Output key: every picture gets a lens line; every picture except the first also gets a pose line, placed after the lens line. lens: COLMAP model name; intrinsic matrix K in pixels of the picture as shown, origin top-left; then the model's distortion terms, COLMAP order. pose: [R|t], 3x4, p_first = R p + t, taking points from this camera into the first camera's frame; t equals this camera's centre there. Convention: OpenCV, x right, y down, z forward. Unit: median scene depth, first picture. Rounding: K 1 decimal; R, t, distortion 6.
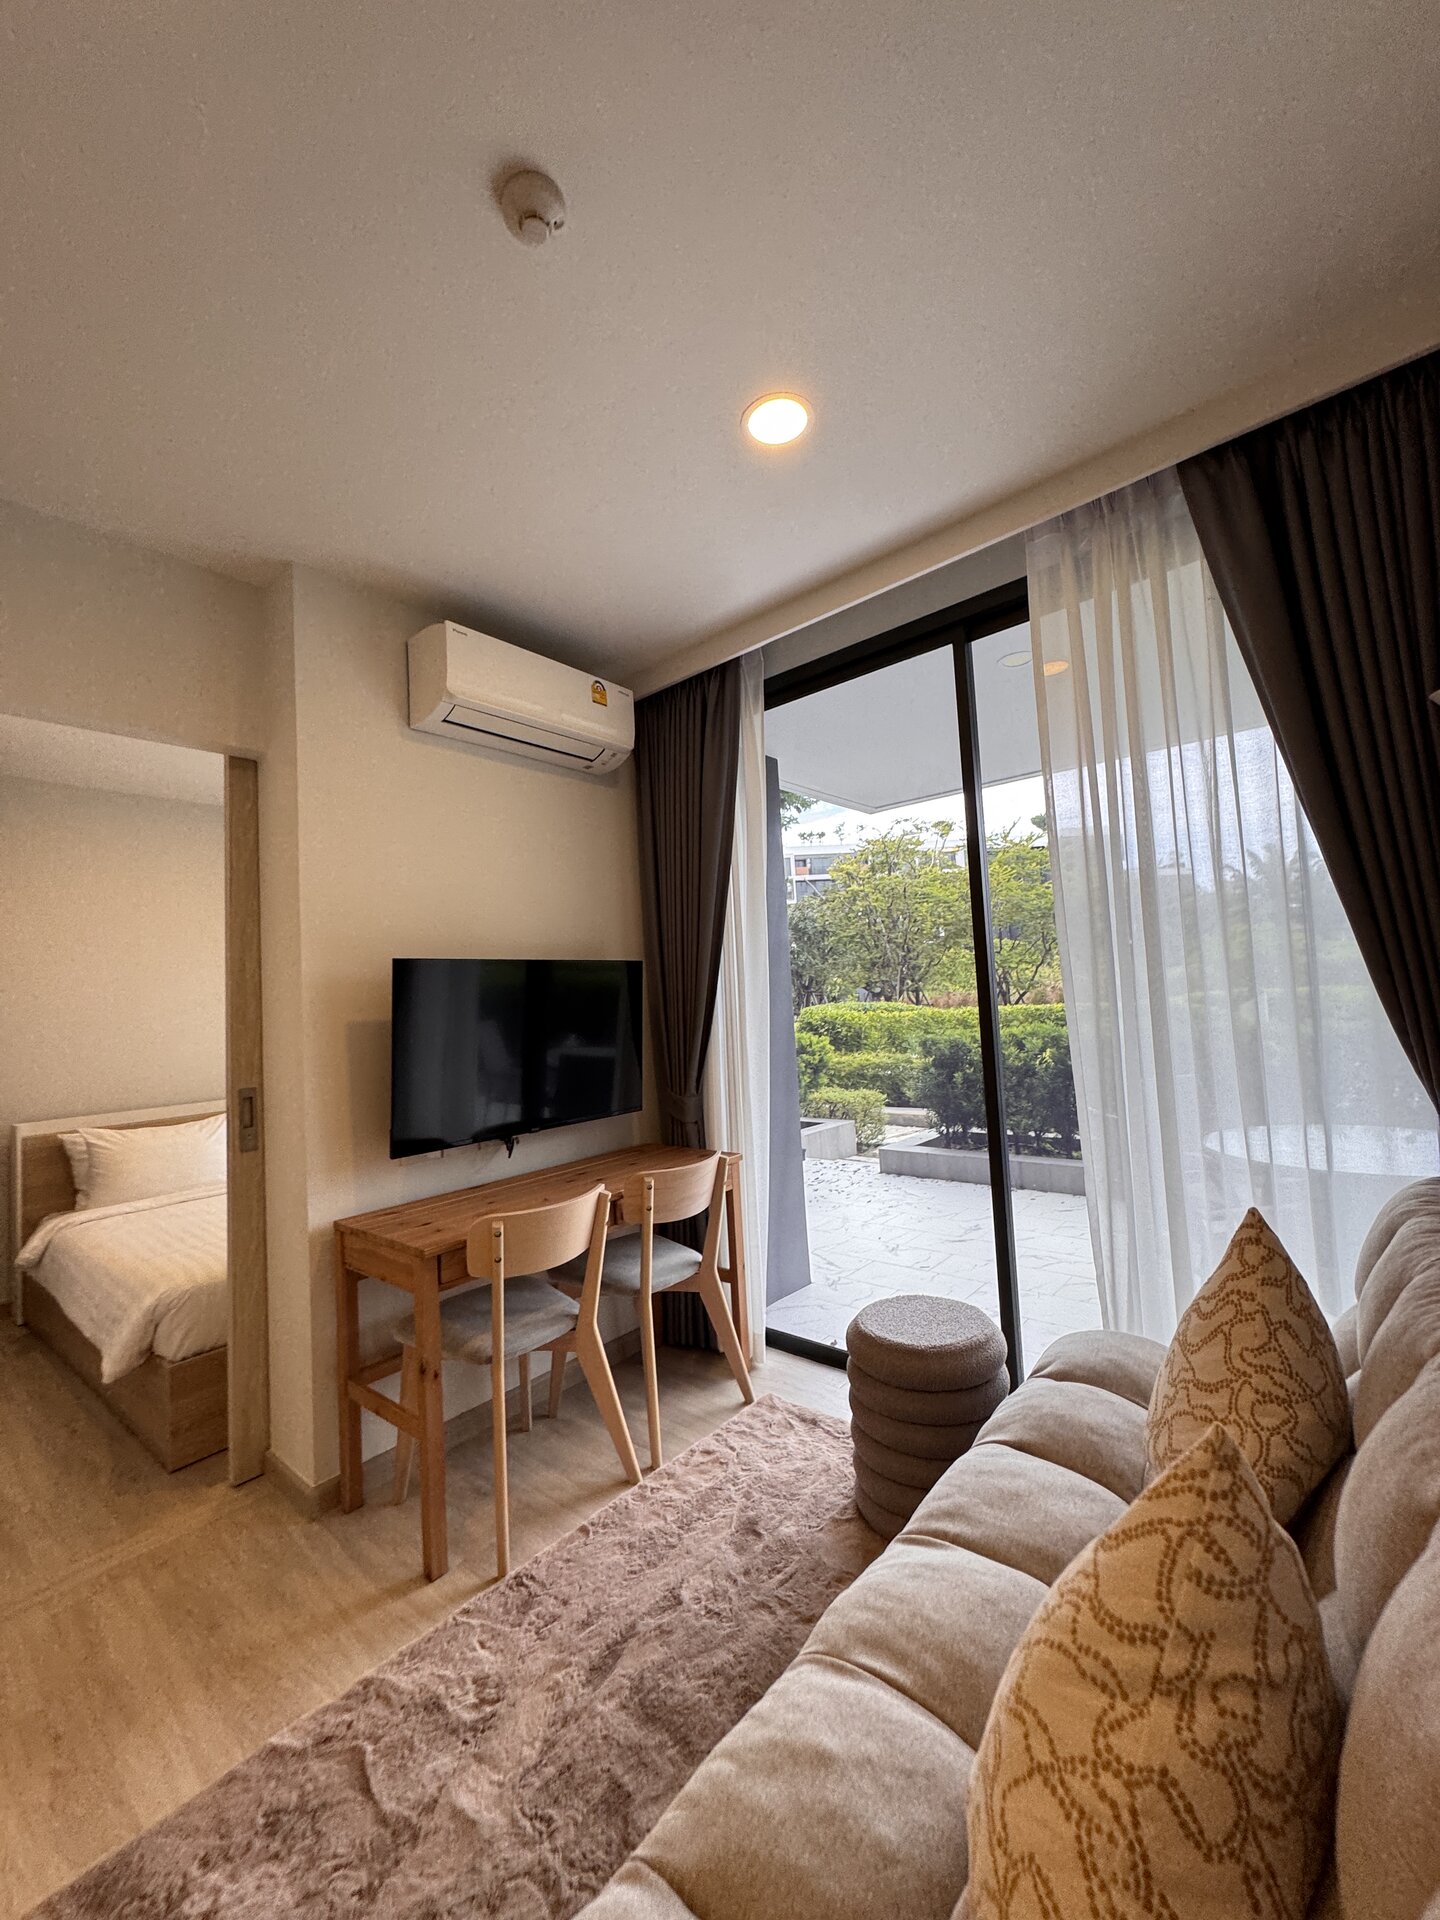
lens RADIAL K [[763.6, 0, 719.9], [0, 763.6, 962.2], [0, 0, 1]] dist [-0.000878, 0.000036]
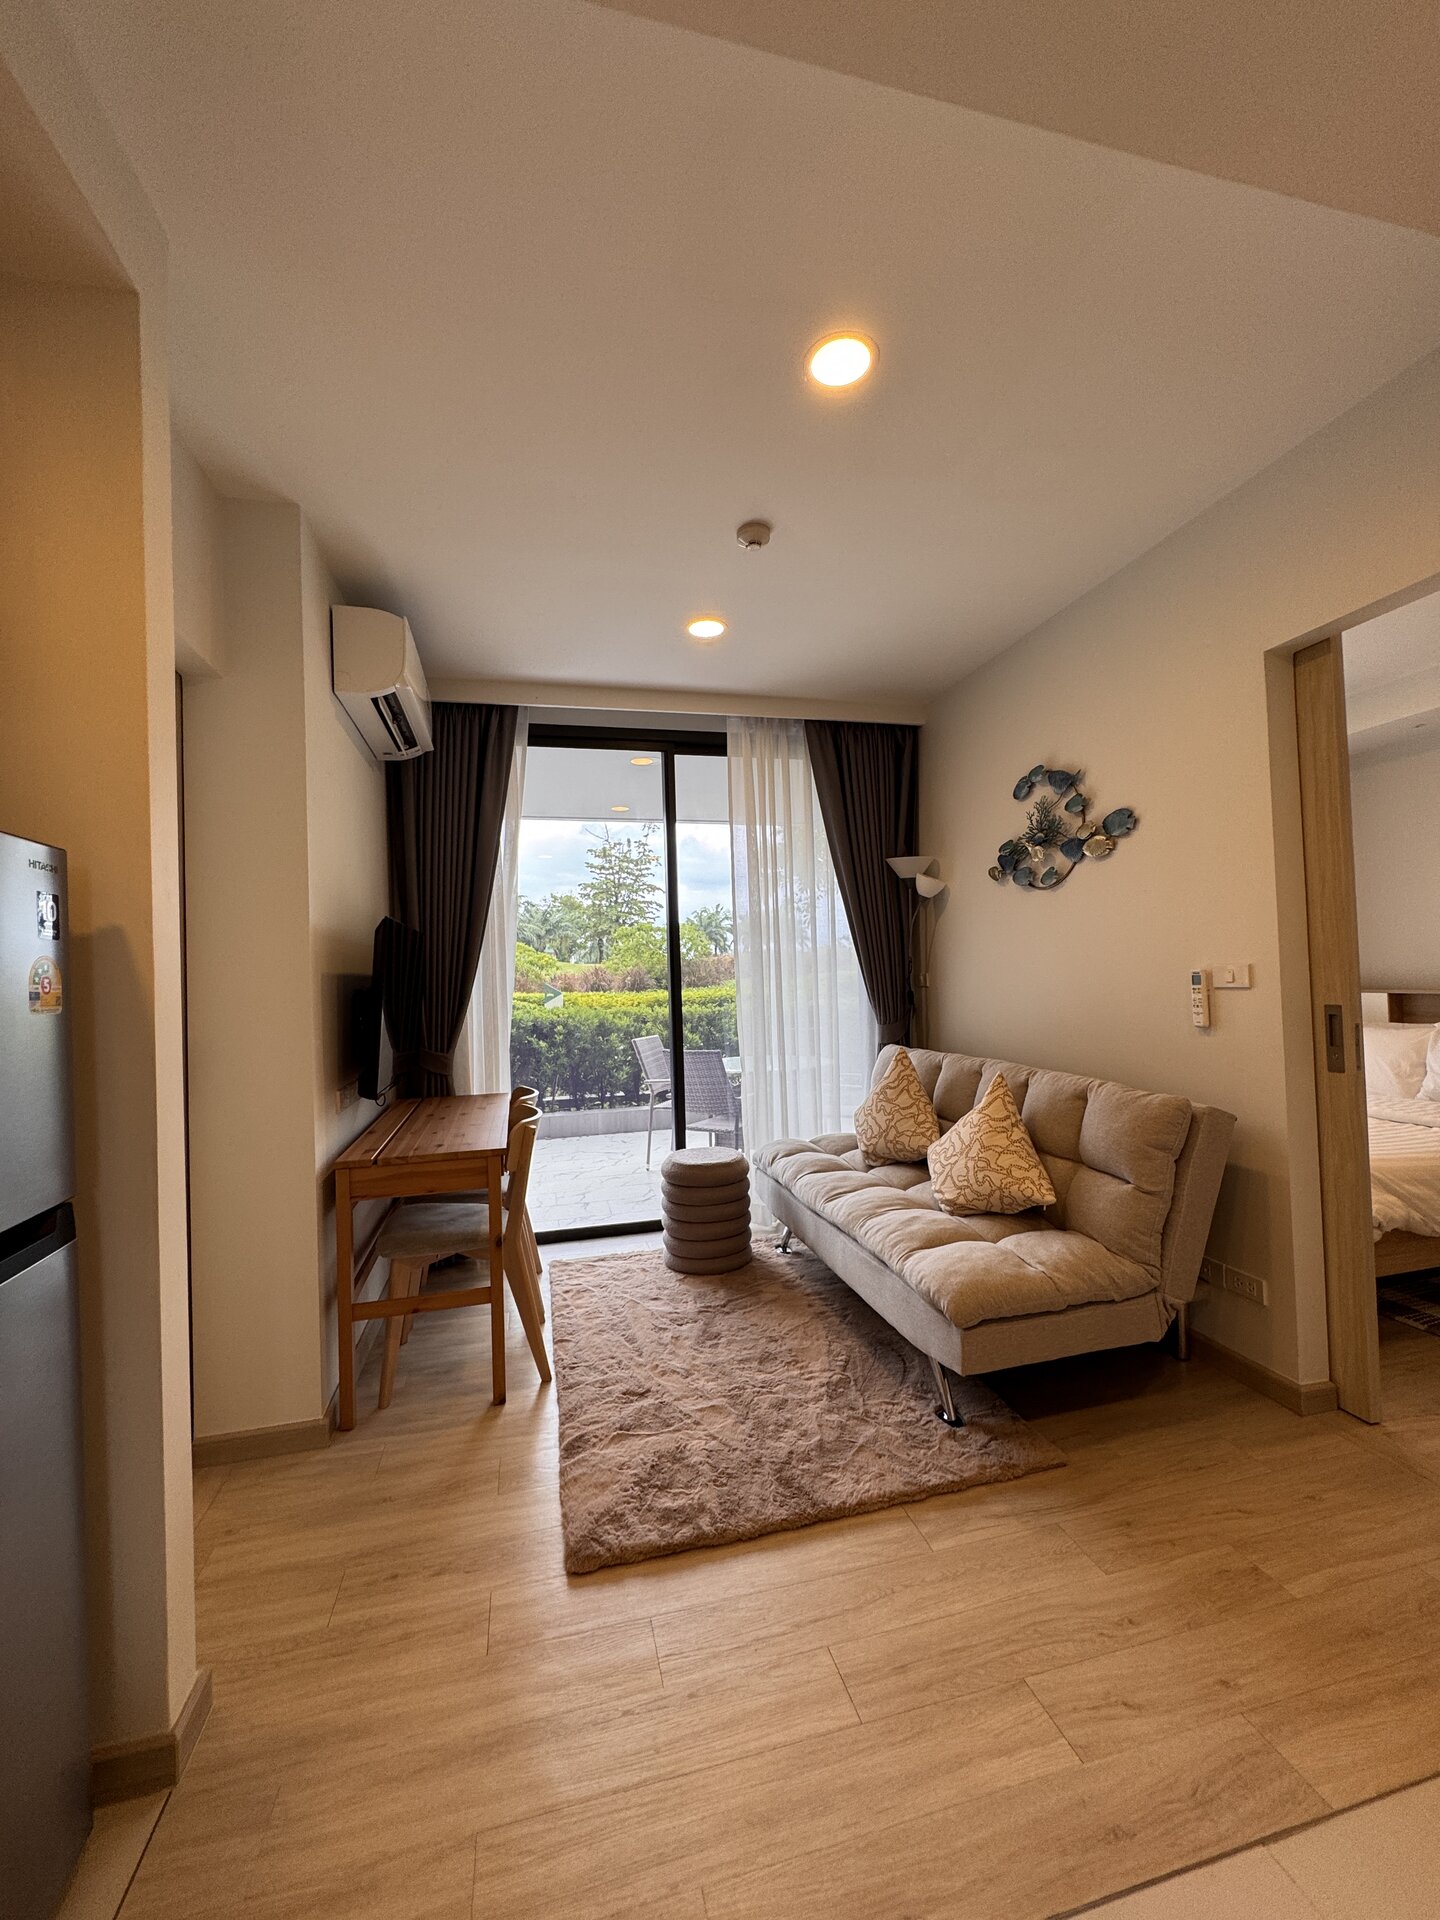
lens RADIAL K [[763.6, 0, 719.9], [0, 763.6, 962.2], [0, 0, 1]] dist [-0.000878, 0.000036]
pose [[0.586788, 0.050483, 0.808166, -1.080470], [-0.045015, 0.998545, -0.029691, 0.073552], [-0.808489, -0.018957, 0.588206, -0.039184]]
